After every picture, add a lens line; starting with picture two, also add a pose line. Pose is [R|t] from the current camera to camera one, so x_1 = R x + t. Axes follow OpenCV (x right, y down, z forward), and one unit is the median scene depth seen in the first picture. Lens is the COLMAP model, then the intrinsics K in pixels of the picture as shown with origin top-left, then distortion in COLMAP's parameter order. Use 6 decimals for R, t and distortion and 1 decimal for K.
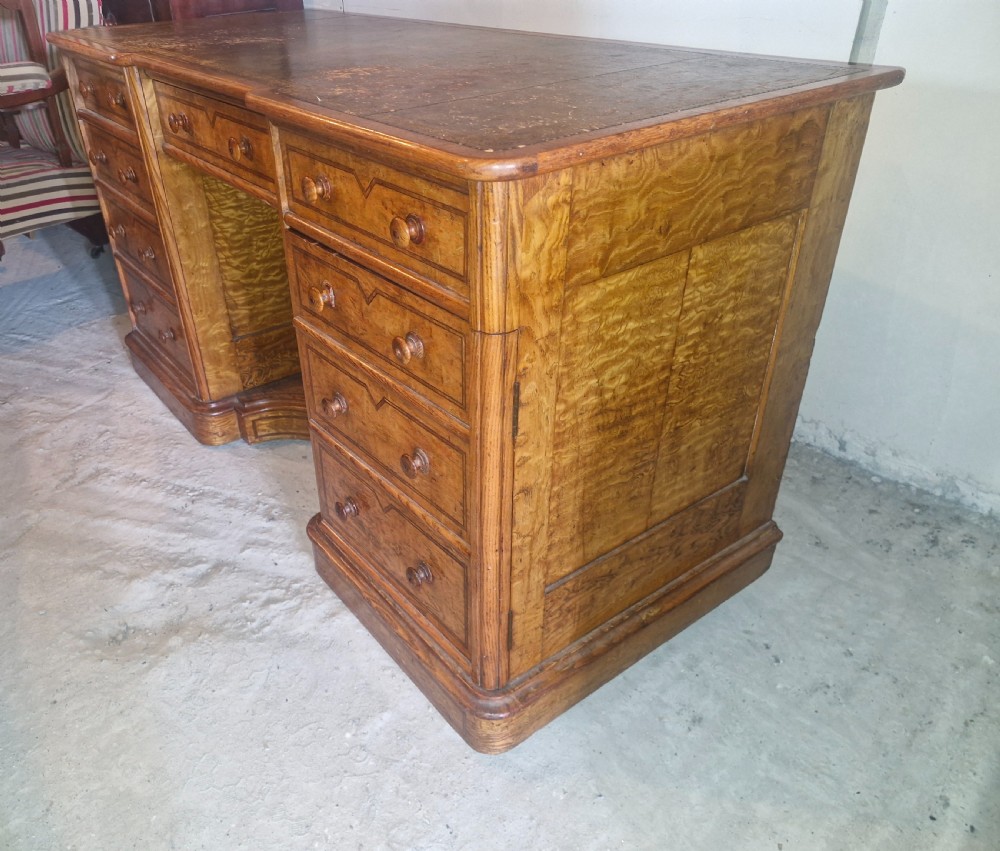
lens RADIAL K [[798.1, 0, 433.3], [0, 798.1, 427.4], [0, 0, 1]] dist [0.040124, -0.012251]
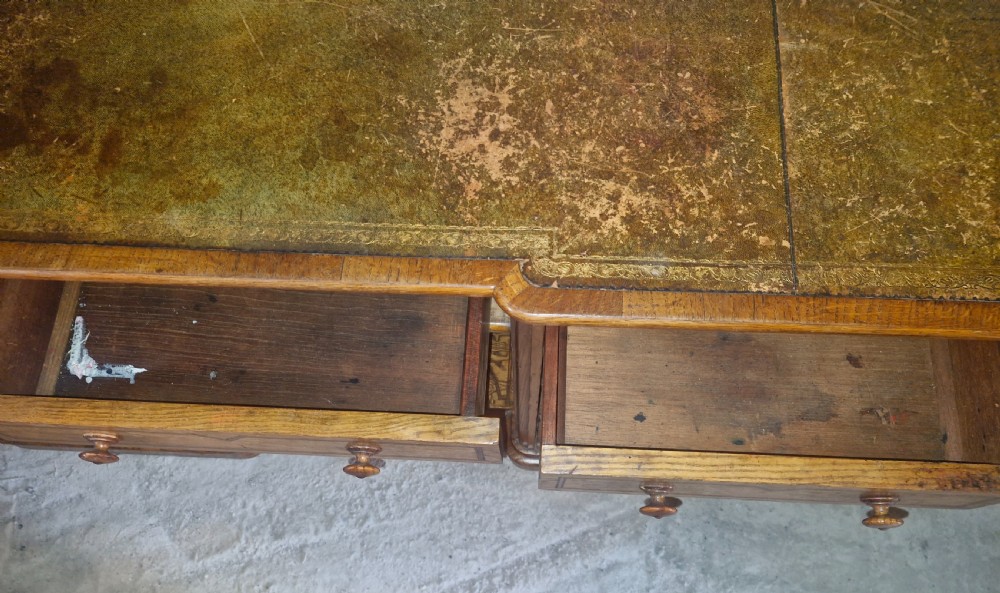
lens RADIAL K [[701.7, 0, 509.0], [0, 701.7, 373.0], [0, 0, 1]] dist [0.051762, -0.055558]
pose [[0.626731, -0.739238, 0.246446, -0.362054], [0.418590, 0.586147, 0.693696, -0.685471], [-0.657260, -0.331600, 0.676794, 0.507890]]
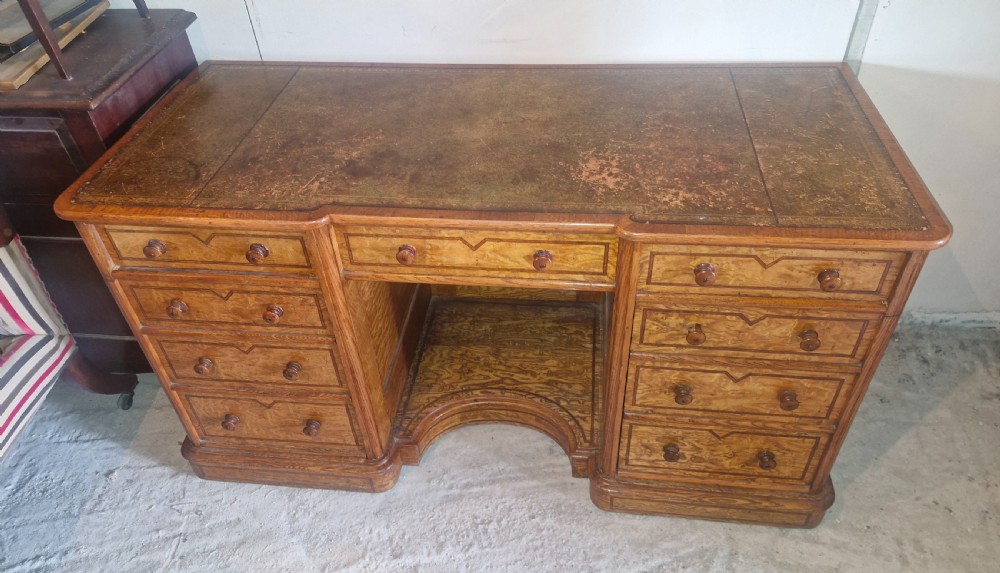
lens RADIAL K [[698.5, 0, 499.7], [0, 698.5, 281.7], [0, 0, 1]] dist [0.072007, -0.059786]
pose [[0.678243, -0.471198, 0.563879, -0.892255], [0.409159, 0.879554, 0.242845, -0.602139], [-0.610390, 0.066008, 0.789346, 0.217773]]
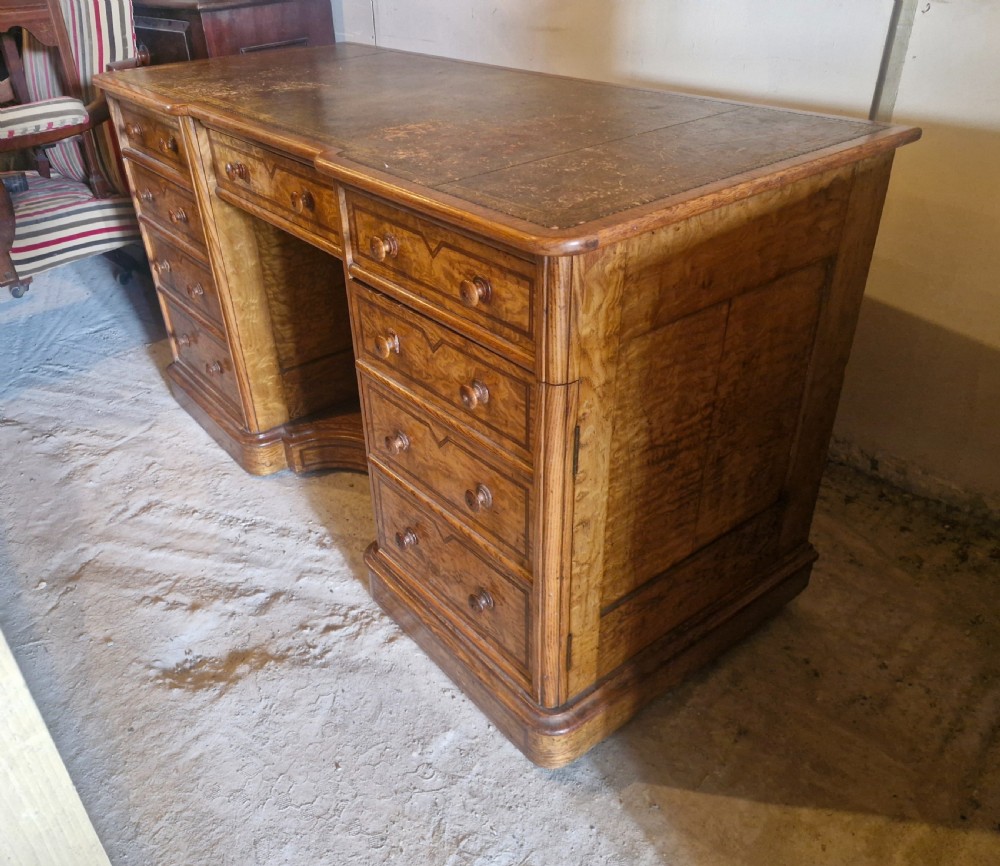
lens RADIAL K [[835.7, 0, 464.1], [0, 835.7, 435.0], [0, 0, 1]] dist [0.050033, -0.015763]
pose [[0.999705, -0.018536, 0.015716, -0.049904], [0.018595, 0.999821, -0.003563, -0.031044], [-0.015647, 0.003854, 0.999870, -0.108657]]
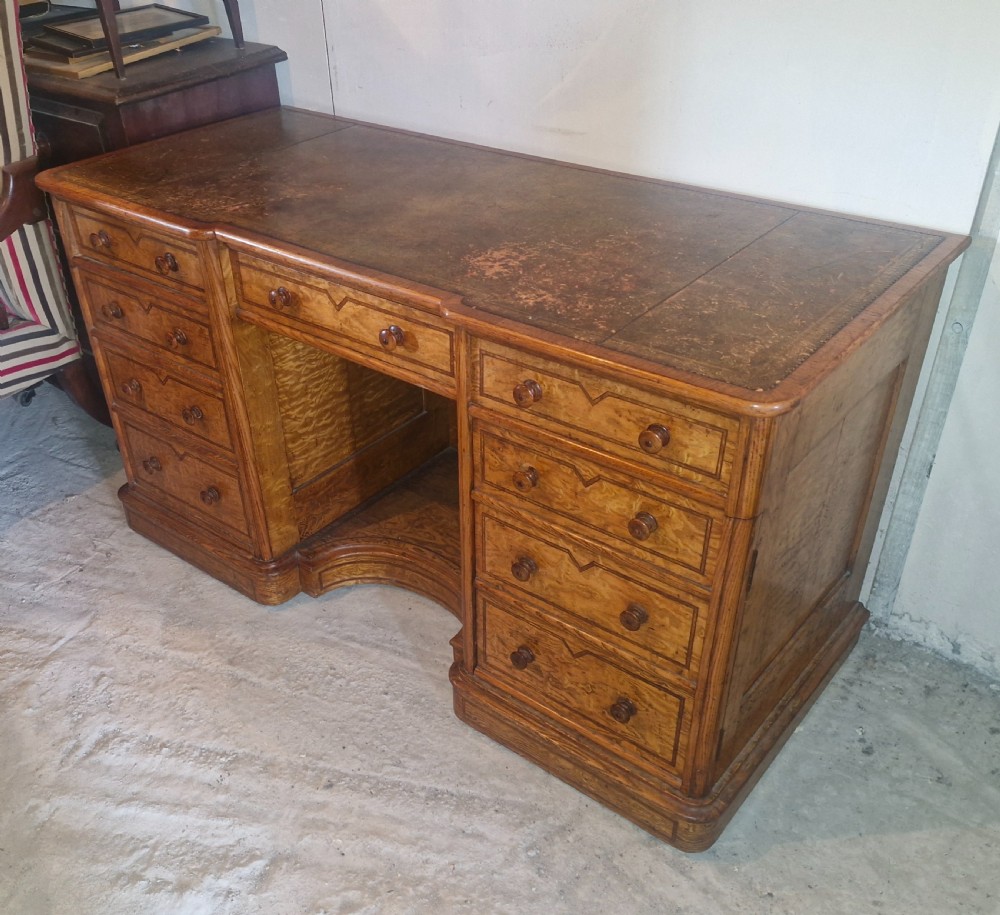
lens RADIAL K [[1006.3, 0, 460.8], [0, 1006.3, 527.6], [0, 0, 1]] dist [0.063655, 0.000000]
pose [[0.965718, -0.145153, 0.215217, -0.471418], [0.133119, 0.988662, 0.069473, -0.184086], [-0.222861, -0.038442, 0.974092, -0.297578]]
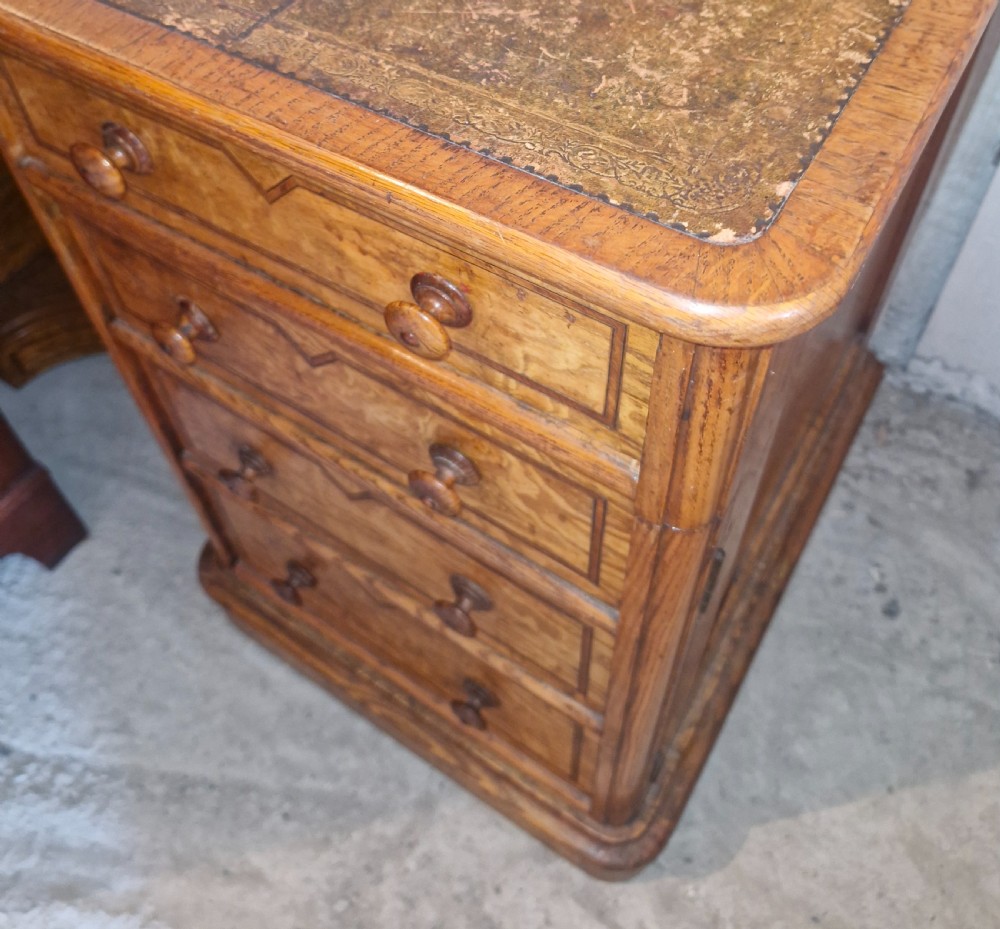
lens RADIAL K [[965.7, 0, 510.9], [0, 965.7, 270.6], [0, 0, 1]] dist [0.008764, 0.000000]
pose [[0.928402, -0.268441, 0.256924, -0.082704], [0.195049, 0.940589, 0.277937, -0.285577], [-0.316269, -0.207924, 0.925603, 0.376752]]
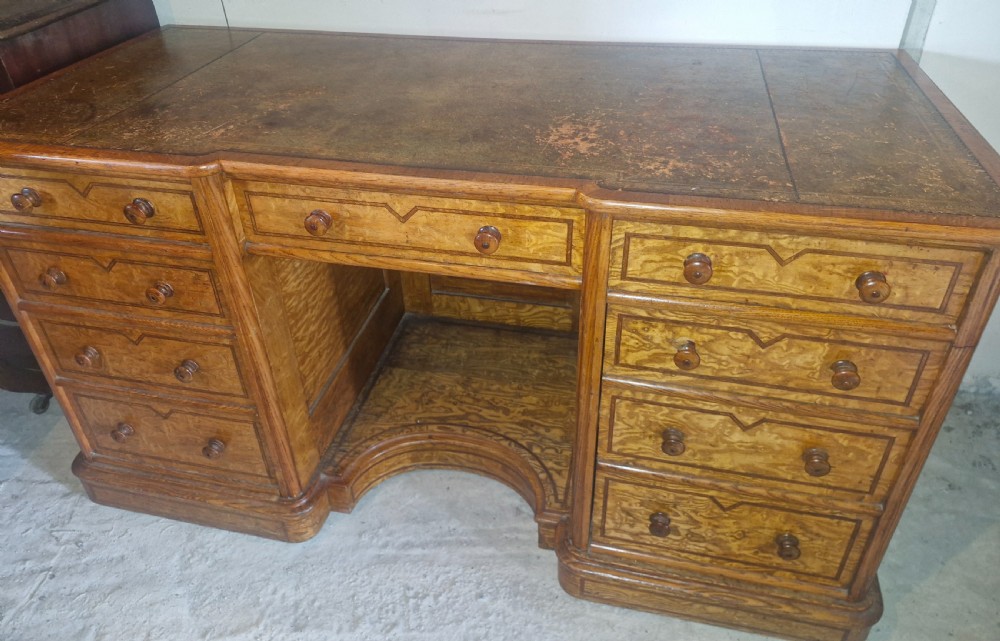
lens RADIAL K [[702.9, 0, 495.9], [0, 702.9, 250.7], [0, 0, 1]] dist [0.051311, -0.049672]
pose [[0.752408, -0.341668, 0.563156, -0.693103], [0.353064, 0.930955, 0.093099, -0.408564], [-0.556082, 0.128782, 0.821090, 0.337628]]
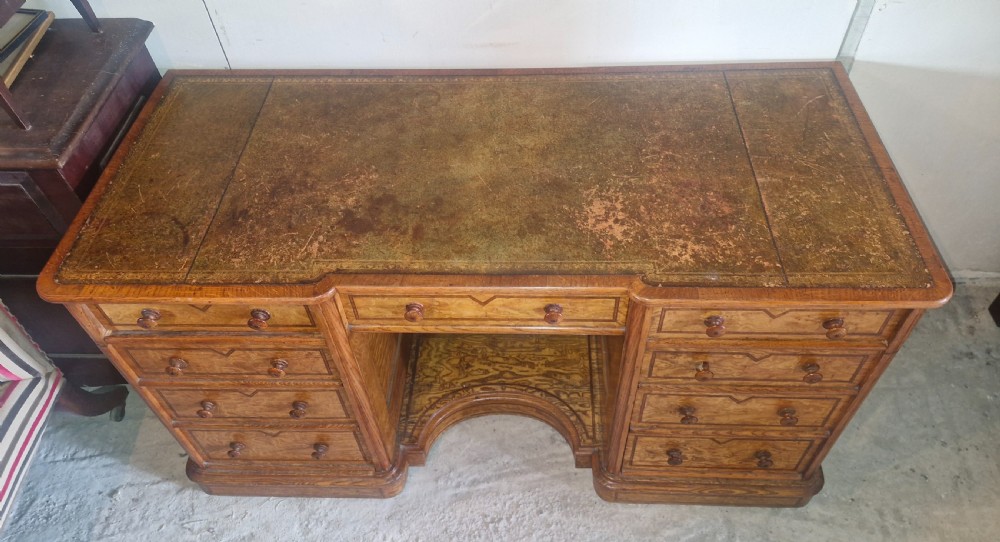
lens RADIAL K [[698.2, 0, 505.7], [0, 698.2, 244.1], [0, 0, 1]] dist [0.071908, -0.057471]
pose [[0.615883, -0.575534, 0.538005, -0.788230], [0.432758, 0.817778, 0.379421, -0.862334], [-0.658338, -0.000853, 0.752722, 0.263817]]
